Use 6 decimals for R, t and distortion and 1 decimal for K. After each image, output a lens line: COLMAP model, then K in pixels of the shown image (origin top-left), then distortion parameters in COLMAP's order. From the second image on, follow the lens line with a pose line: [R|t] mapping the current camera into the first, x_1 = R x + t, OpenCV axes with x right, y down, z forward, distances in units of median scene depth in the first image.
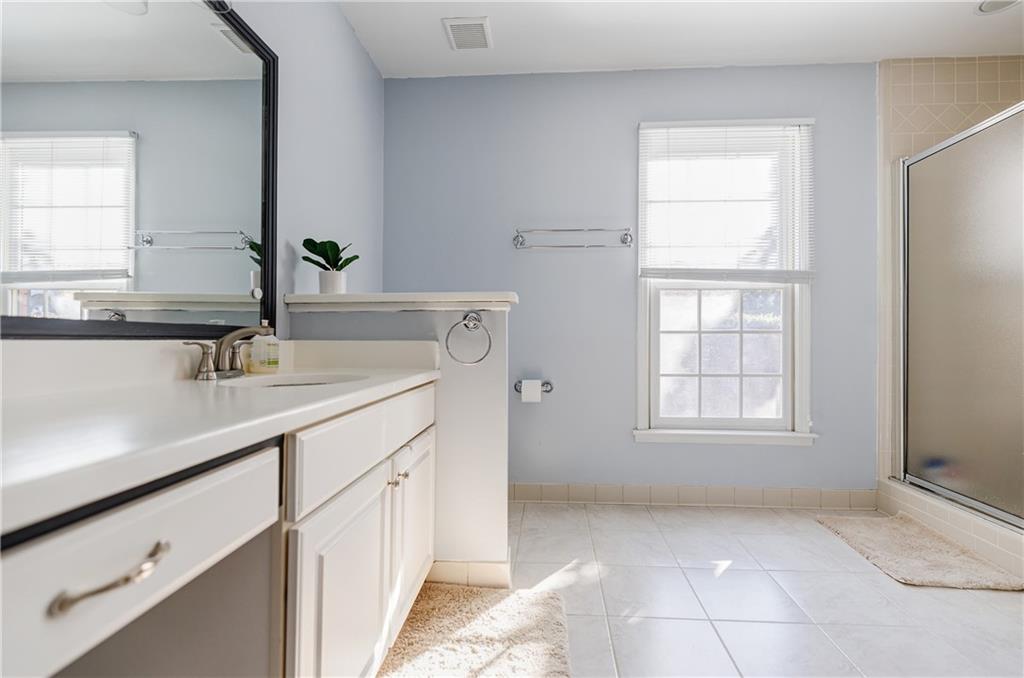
lens RADIAL K [[444.1, 0, 515.8], [0, 444.1, 337.6], [0, 0, 1]] dist [0.002047, 0.000095]
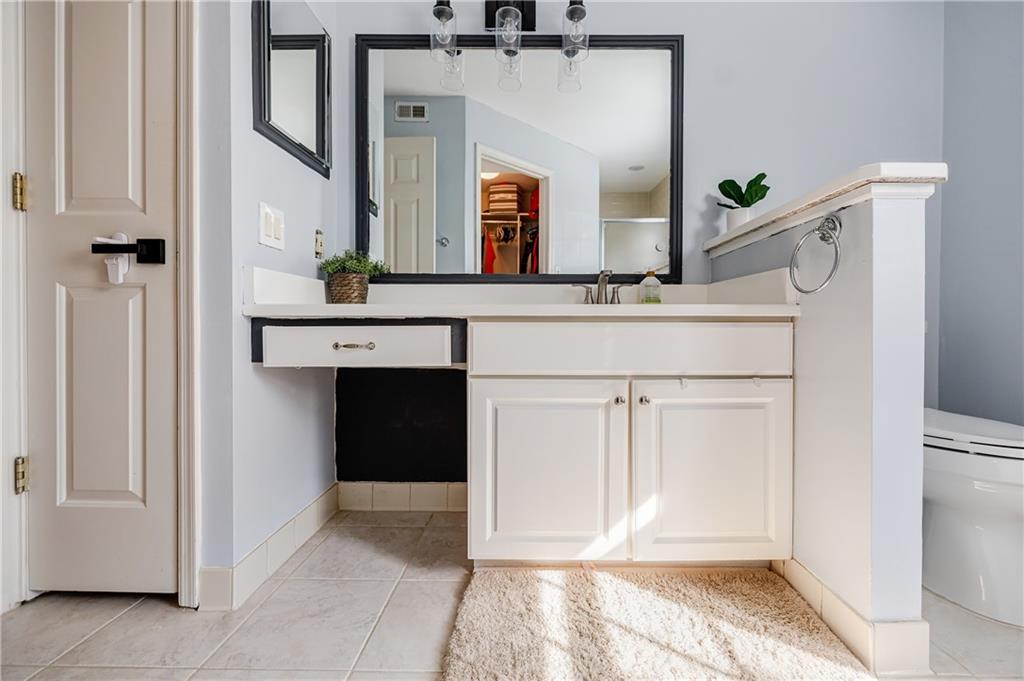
lens RADIAL K [[433.9, 0, 526.8], [0, 433.9, 326.8], [0, 0, 1]] dist [-0.000046, -0.000170]
pose [[0.055563, 0.000201, -0.998455, 0.574828], [0.008734, 0.999962, 0.000688, 0.114186], [0.998417, -0.008759, 0.055559, 0.554789]]
